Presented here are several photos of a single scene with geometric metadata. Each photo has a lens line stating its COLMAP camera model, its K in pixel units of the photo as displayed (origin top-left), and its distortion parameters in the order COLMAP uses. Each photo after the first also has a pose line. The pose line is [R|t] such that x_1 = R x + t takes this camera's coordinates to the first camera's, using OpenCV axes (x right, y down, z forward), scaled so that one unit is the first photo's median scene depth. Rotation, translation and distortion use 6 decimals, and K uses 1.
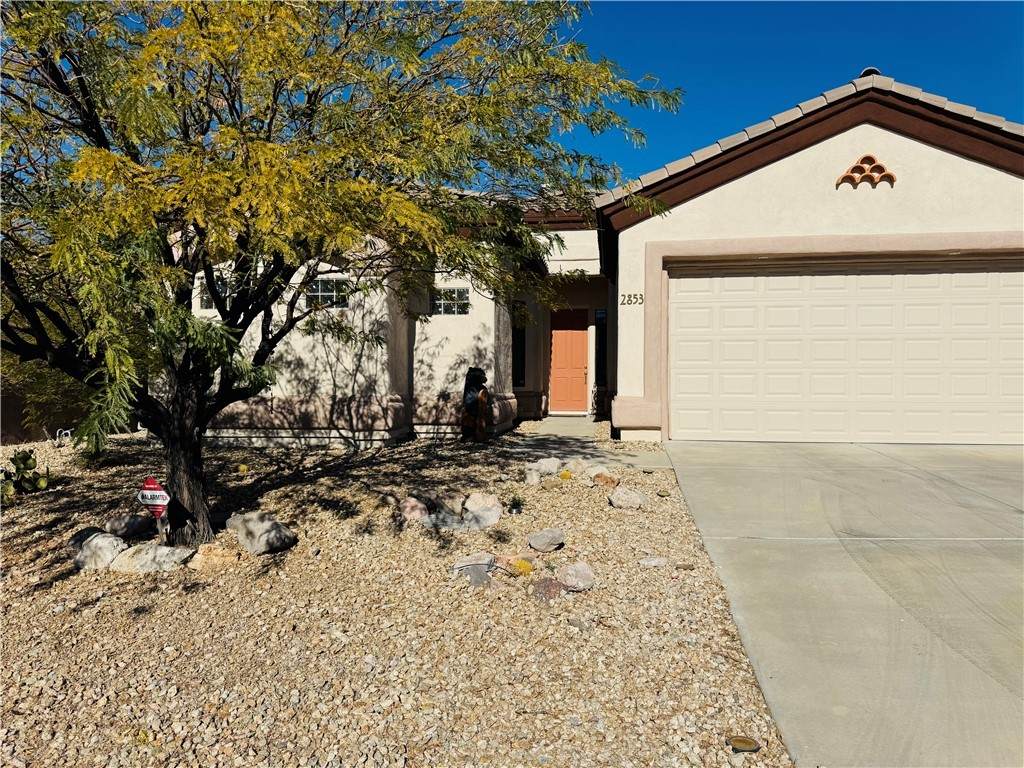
lens RADIAL K [[717.1, 0, 508.0], [0, 717.1, 382.4], [0, 0, 1]] dist [0.046734, -0.042326]
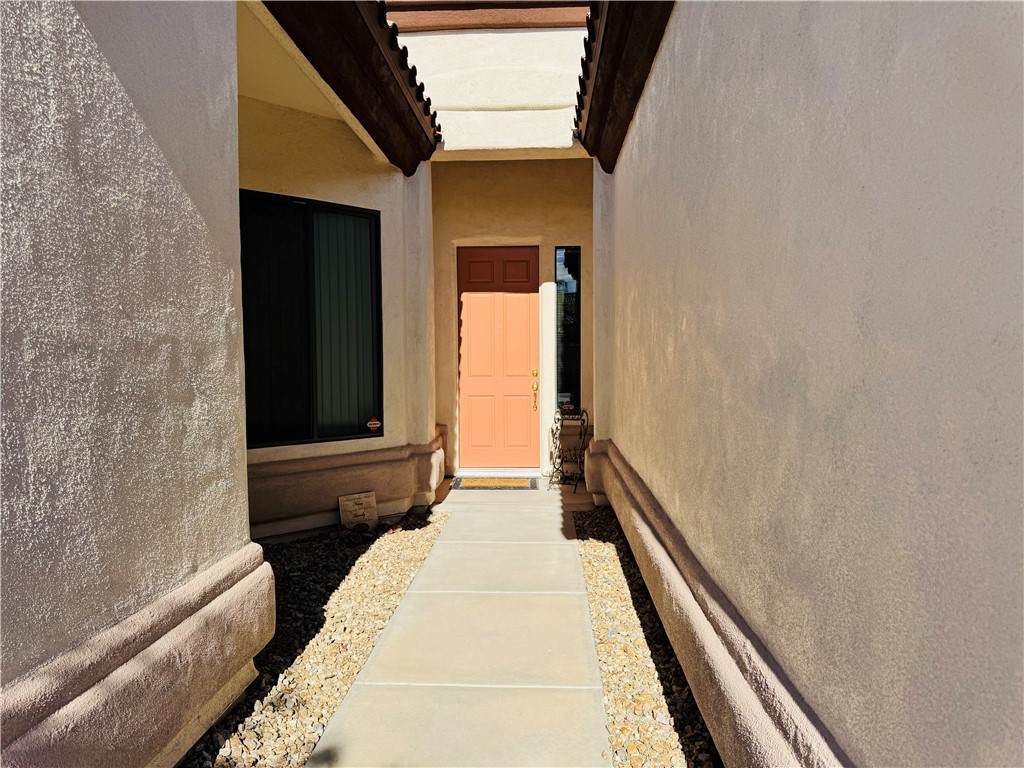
lens RADIAL K [[717.1, 0, 512.8], [0, 717.1, 387.0], [0, 0, 1]] dist [0.046734, -0.042326]
pose [[0.995742, -0.014300, 0.091067, 0.096689], [0.010059, 0.998851, 0.046857, -0.063460], [-0.091633, -0.045741, 0.994742, 1.015874]]
